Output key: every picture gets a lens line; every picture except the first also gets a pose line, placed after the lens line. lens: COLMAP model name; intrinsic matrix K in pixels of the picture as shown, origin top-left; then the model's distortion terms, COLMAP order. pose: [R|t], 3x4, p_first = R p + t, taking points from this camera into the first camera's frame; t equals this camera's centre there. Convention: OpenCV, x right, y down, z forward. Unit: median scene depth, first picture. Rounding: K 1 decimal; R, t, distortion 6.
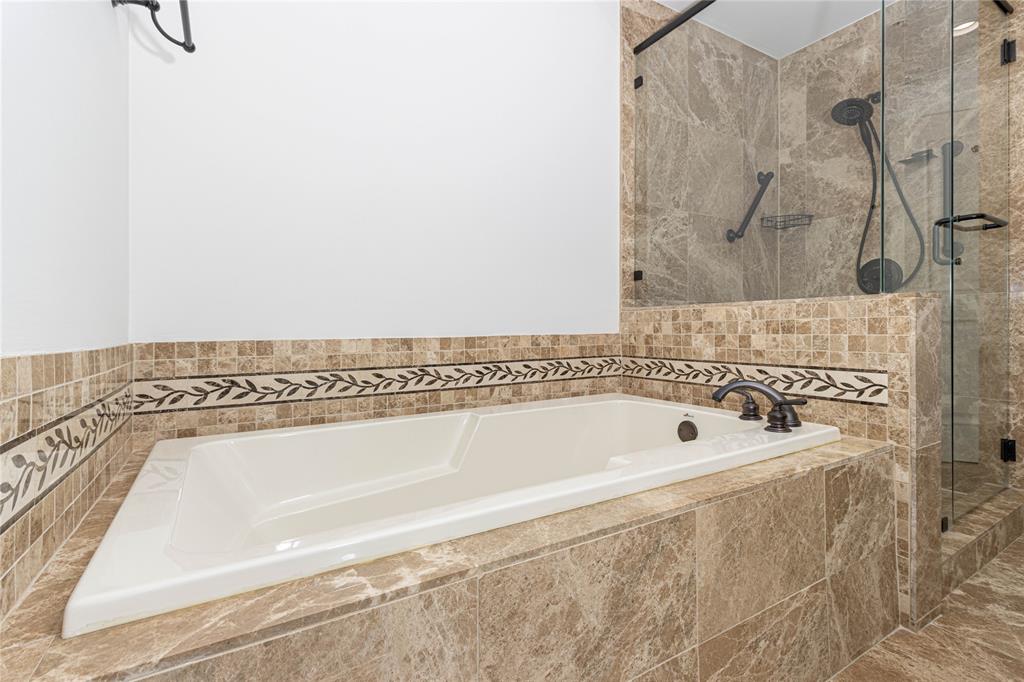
lens RADIAL K [[472.1, 0, 509.3], [0, 472.1, 335.2], [0, 0, 1]] dist [0.005053, -0.000996]
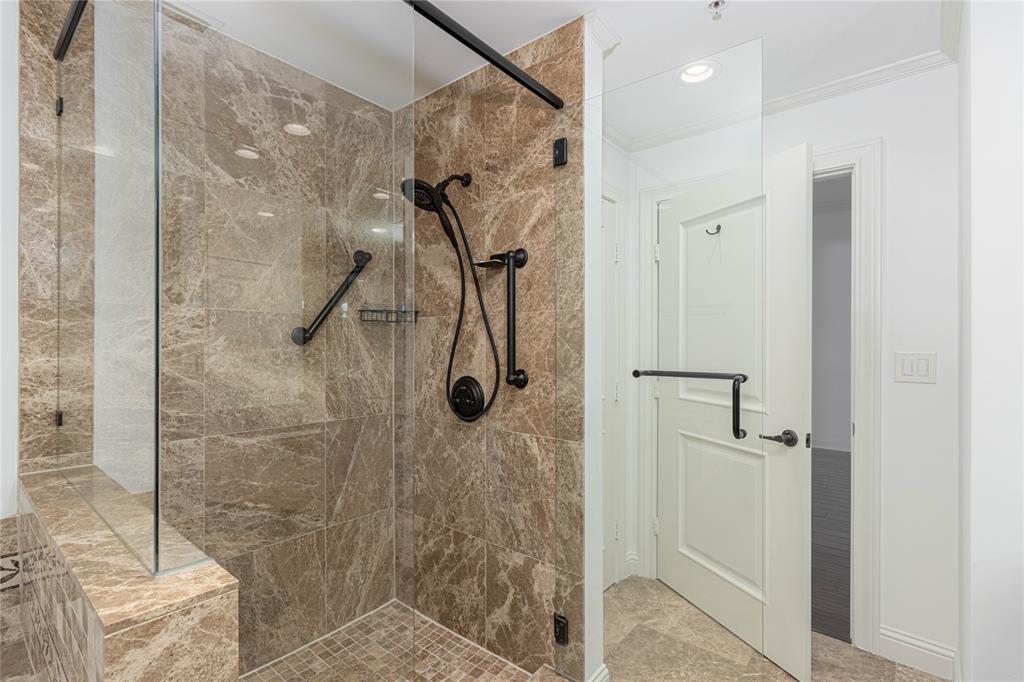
lens RADIAL K [[472.1, 0, 514.9], [0, 472.1, 350.1], [0, 0, 1]] dist [0.005053, -0.000996]
pose [[0.942095, 0.010255, 0.335190, 0.571496], [-0.008750, 0.999944, -0.005999, -0.198528], [-0.335233, 0.002719, 0.942131, 0.197795]]
